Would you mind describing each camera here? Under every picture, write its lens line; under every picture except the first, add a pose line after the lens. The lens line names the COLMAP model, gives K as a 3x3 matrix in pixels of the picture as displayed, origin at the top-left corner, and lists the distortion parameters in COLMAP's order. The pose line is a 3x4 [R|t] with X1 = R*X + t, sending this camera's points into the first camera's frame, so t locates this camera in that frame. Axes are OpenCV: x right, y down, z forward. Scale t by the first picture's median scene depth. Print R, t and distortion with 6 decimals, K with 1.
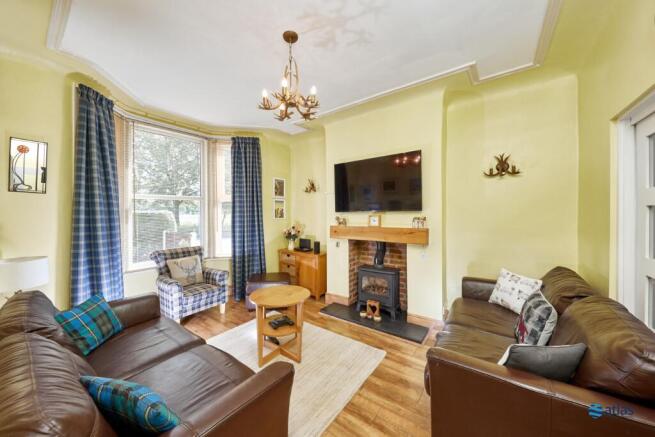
lens RADIAL K [[232.4, 0, 327.5], [0, 232.4, 218.5], [0, 0, 1]] dist [-0.000316, -0.000020]
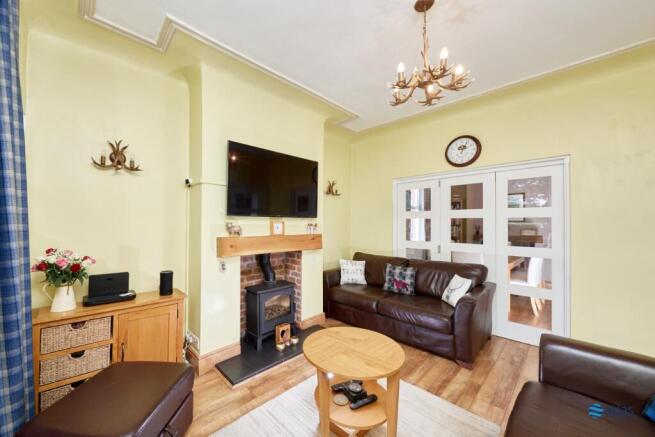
lens RADIAL K [[293.1, 0, 326.9], [0, 293.1, 227.7], [0, 0, 1]] dist [0.214731, 0.000039]
pose [[0.201512, -0.017439, 0.979331, -0.729898], [0.012022, 0.999810, 0.015330, -0.004780], [-0.979412, 0.008684, 0.201683, 0.559516]]
